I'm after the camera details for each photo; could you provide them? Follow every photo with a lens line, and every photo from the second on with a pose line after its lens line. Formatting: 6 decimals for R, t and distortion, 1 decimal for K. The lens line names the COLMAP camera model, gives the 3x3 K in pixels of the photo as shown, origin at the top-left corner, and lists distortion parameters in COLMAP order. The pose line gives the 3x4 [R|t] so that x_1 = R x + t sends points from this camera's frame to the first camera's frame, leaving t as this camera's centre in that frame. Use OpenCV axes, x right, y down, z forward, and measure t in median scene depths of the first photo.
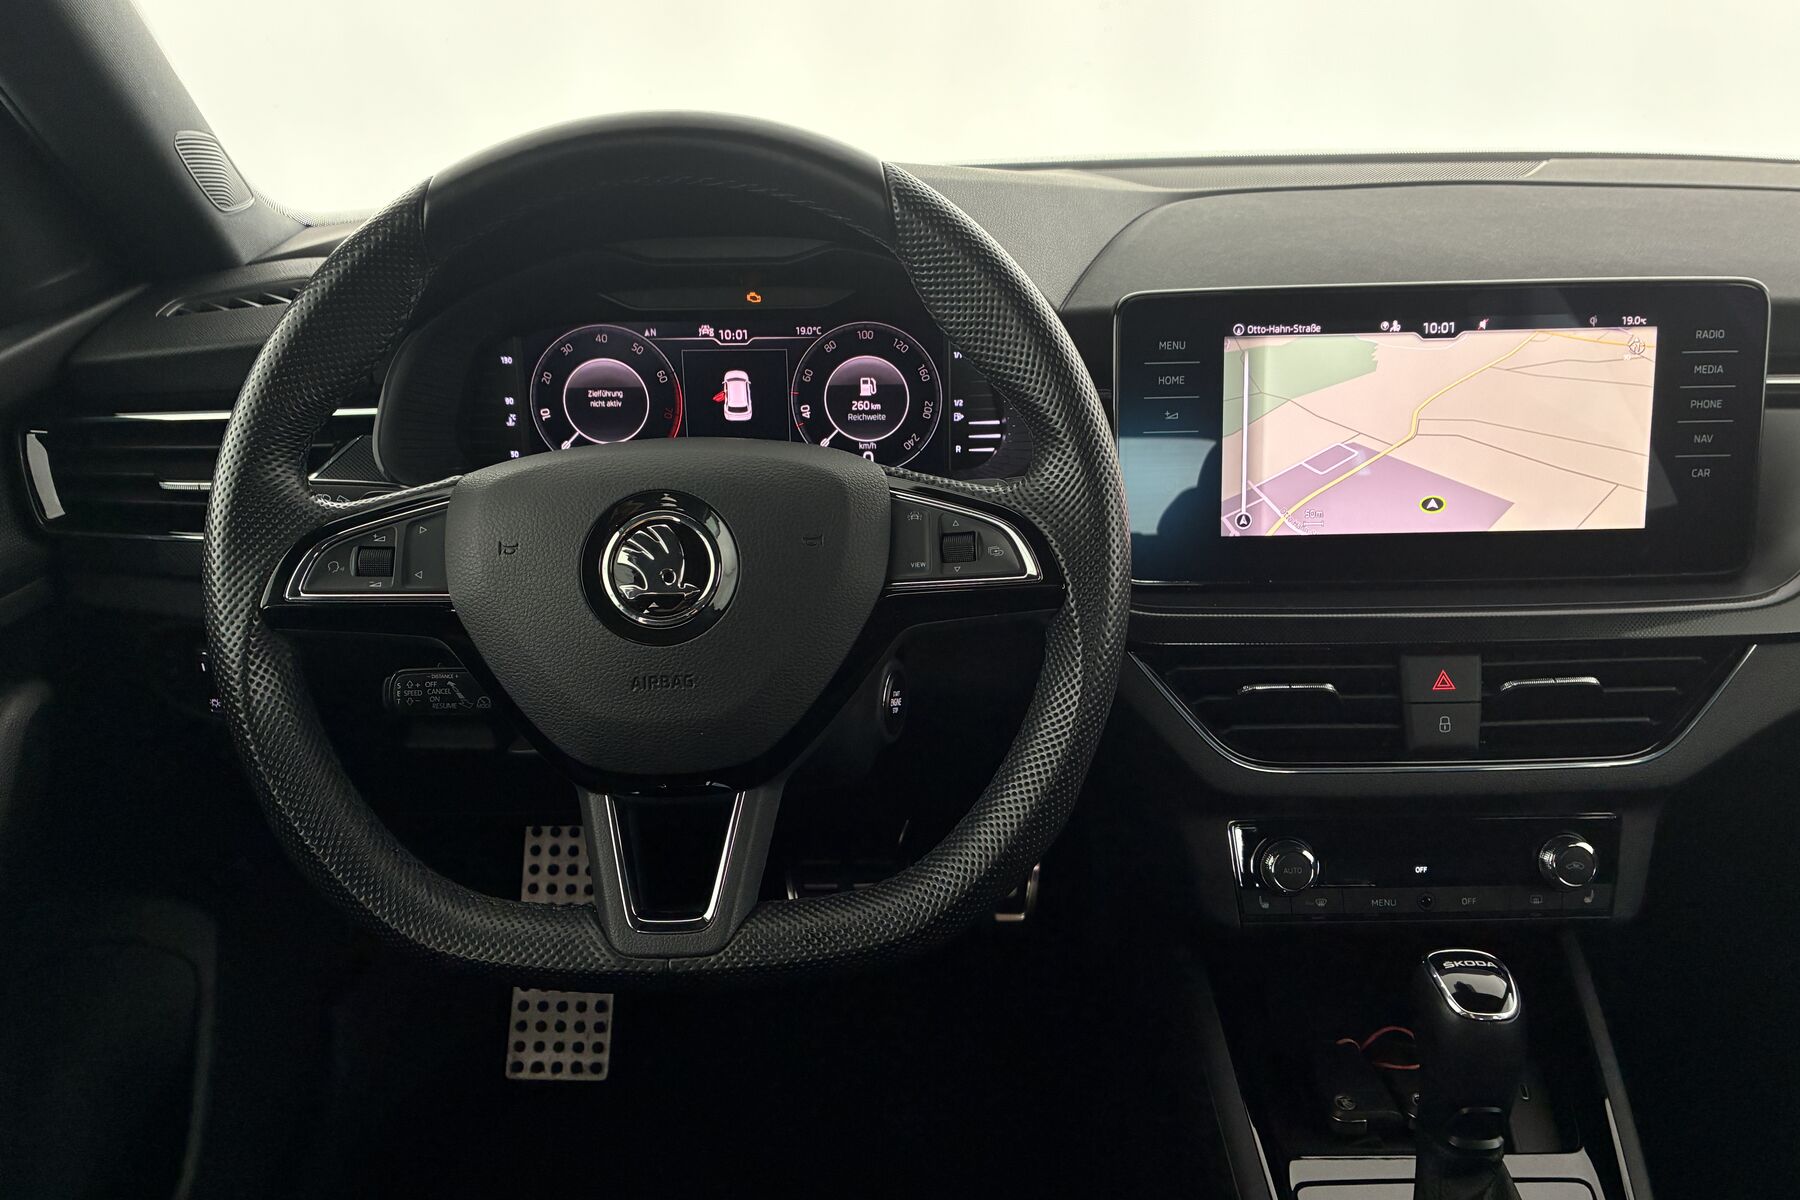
lens RADIAL K [[1354.5, 0, 909.0], [0, 1354.5, 571.3], [0, 0, 1]] dist [0.063023, -0.089888]
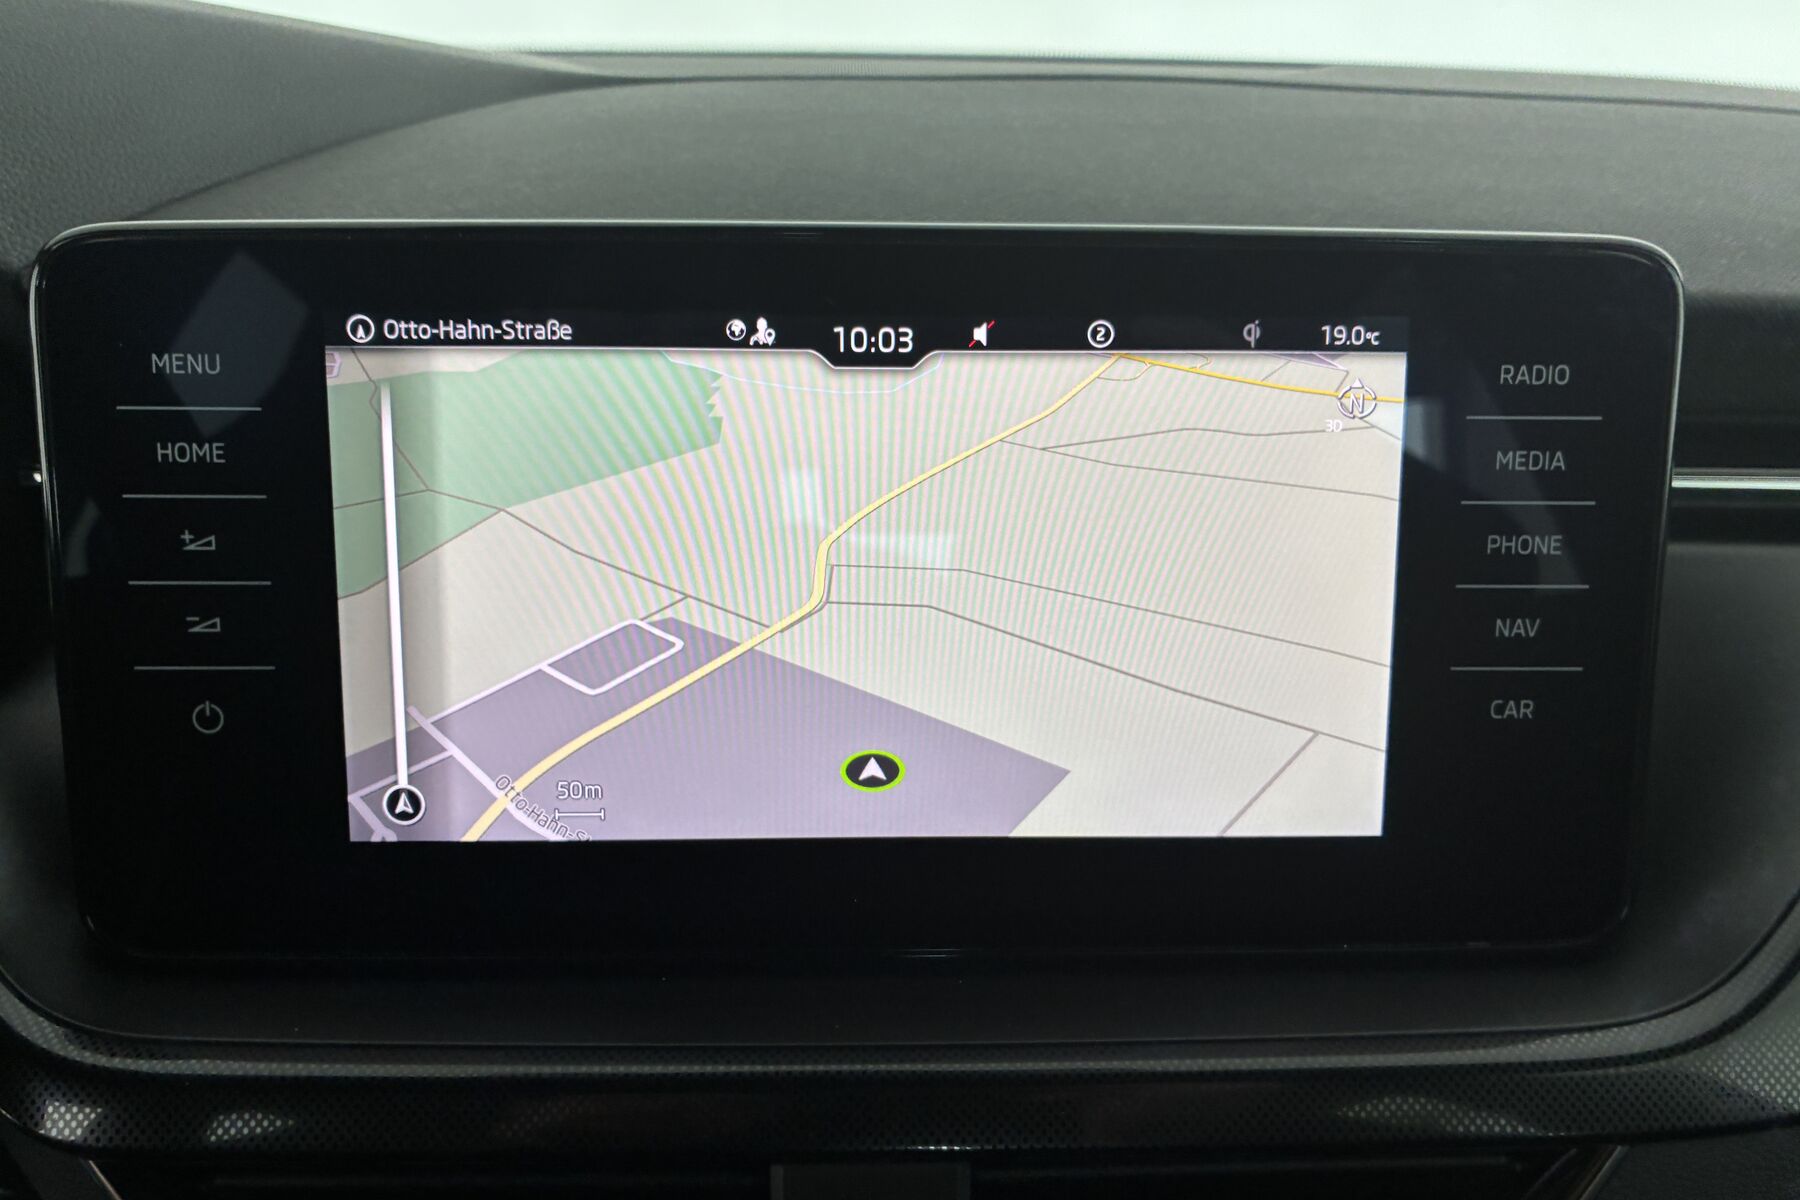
lens RADIAL K [[1358.9, 0, 892.4], [0, 1358.9, 519.4], [0, 0, 1]] dist [-0.005150, -0.004649]
pose [[0.998884, 0.021436, 0.042081, 0.371019], [-0.020401, 0.999482, -0.024882, -0.113992], [-0.042593, 0.023996, 0.998804, 0.594839]]
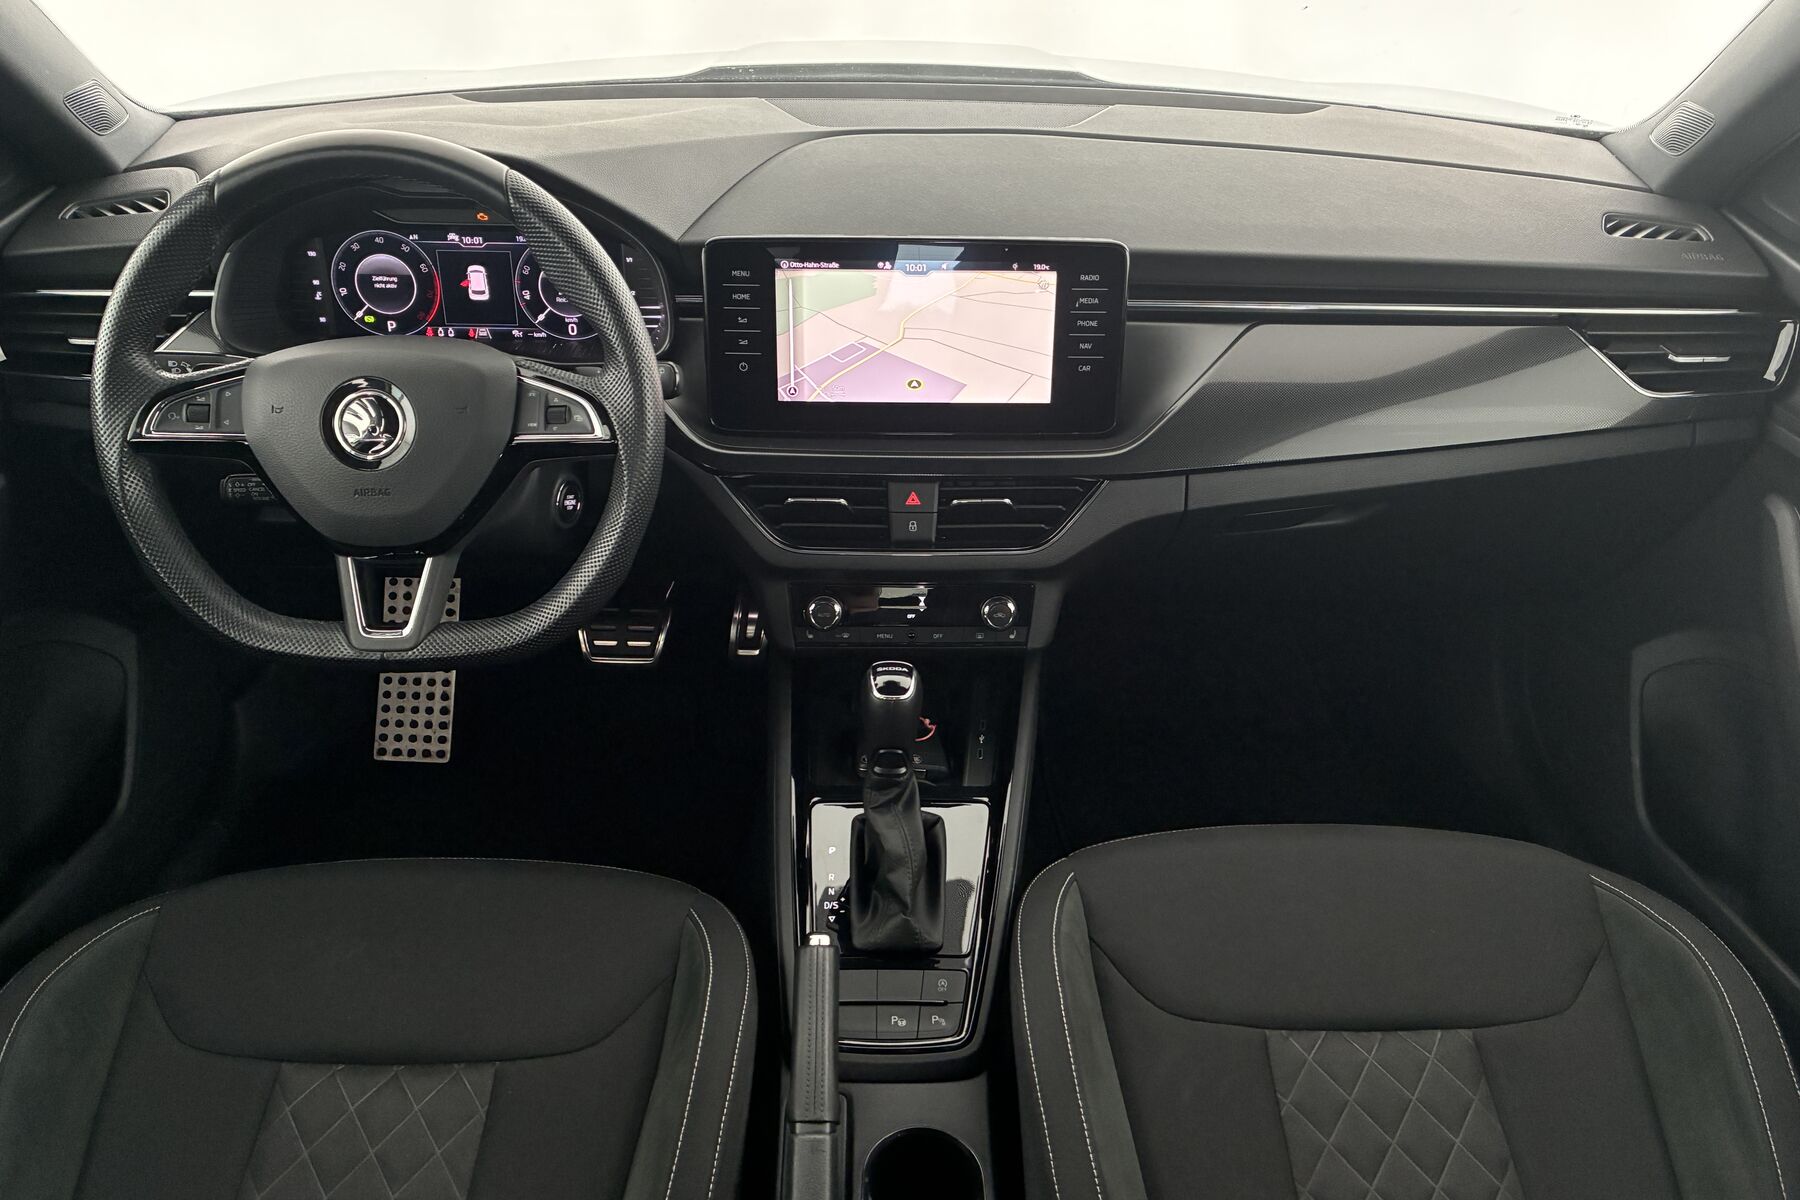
lens RADIAL K [[1330.8, 0, 904.9], [0, 1330.8, 568.8], [0, 0, 1]] dist [0.024521, -0.002601]
pose [[0.999349, 0.024019, 0.026934, 0.337095], [-0.028181, 0.985601, 0.166720, -0.092749], [-0.022542, -0.167371, 0.985636, -0.514350]]
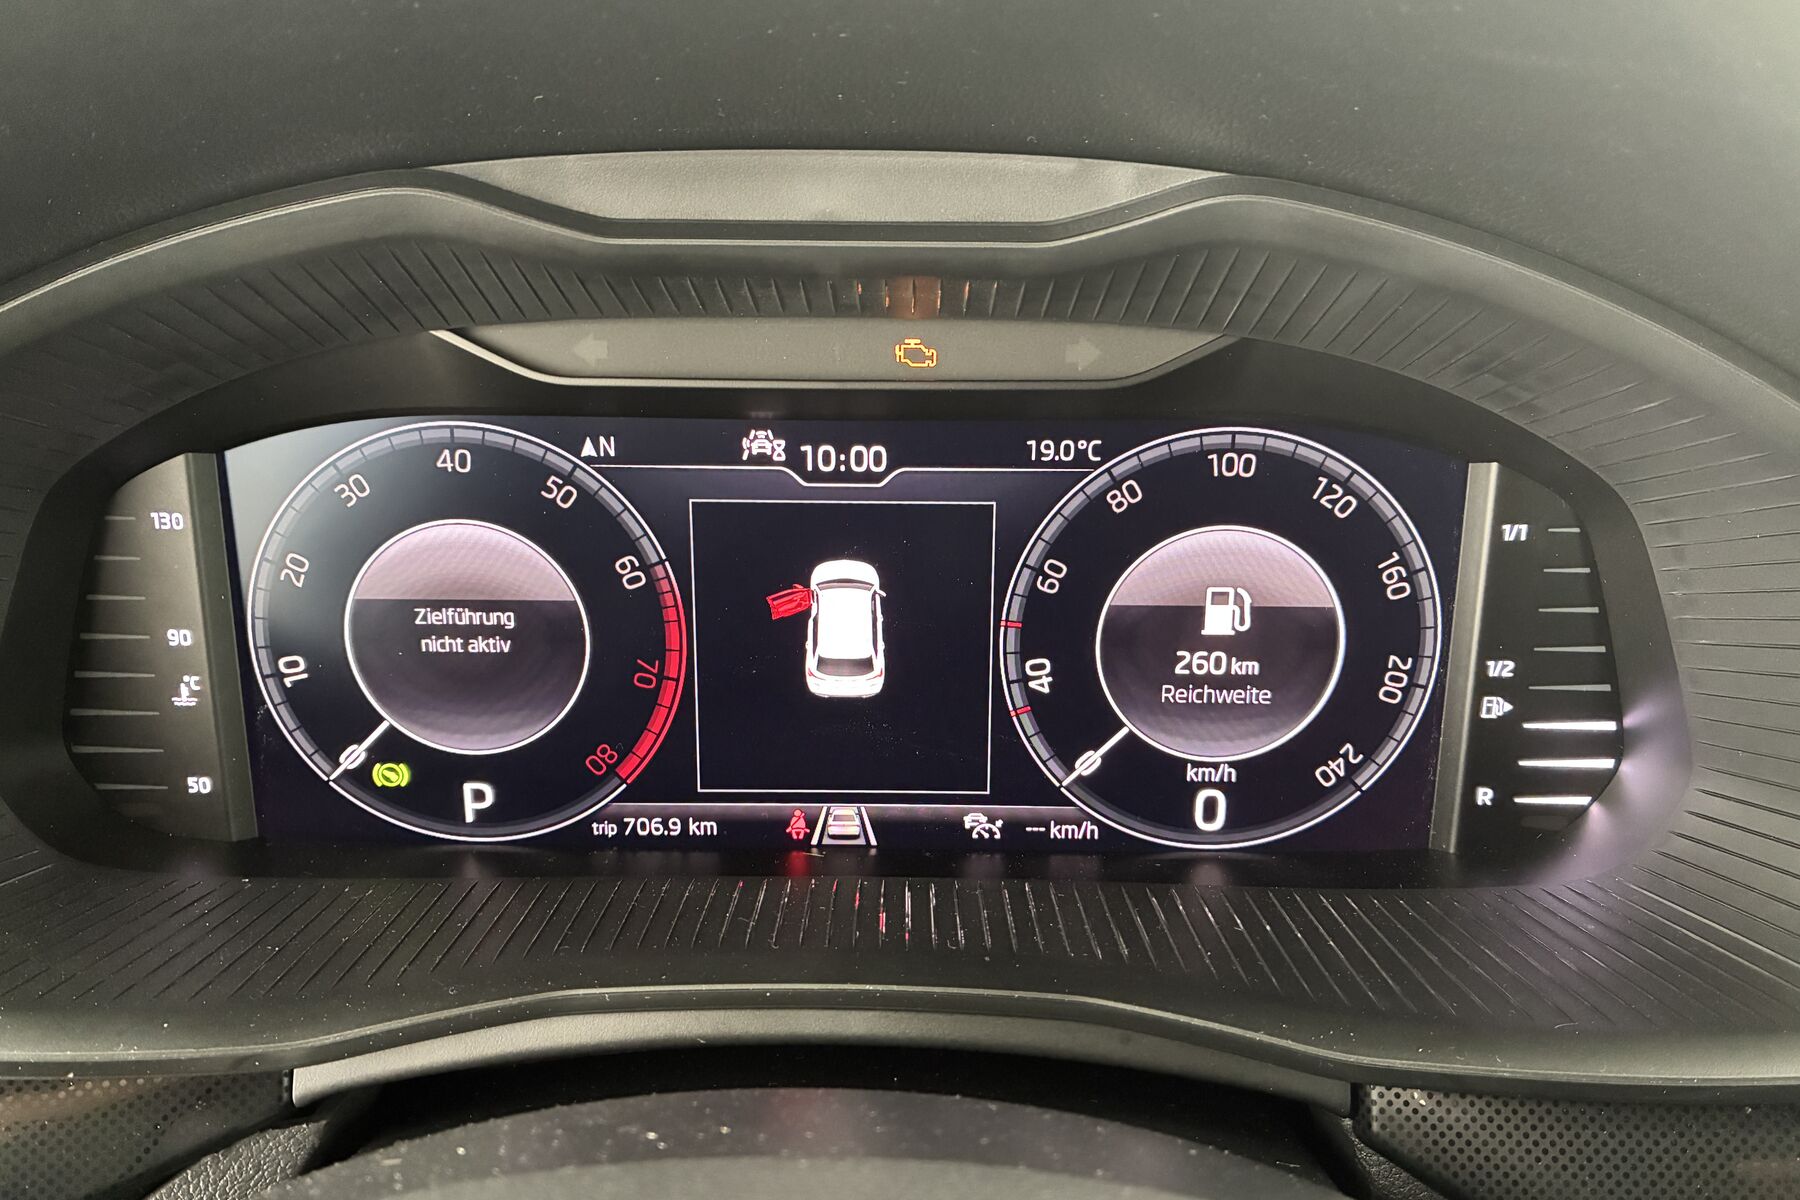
lens RADIAL K [[1354.5, 0, 909.0], [0, 1354.5, 571.3], [0, 0, 1]] dist [0.063023, -0.089888]
pose [[0.999816, 0.018995, 0.002761, -0.129332], [-0.018948, 0.999691, -0.016098, -0.161022], [-0.003066, 0.016043, 0.999867, 0.757115]]
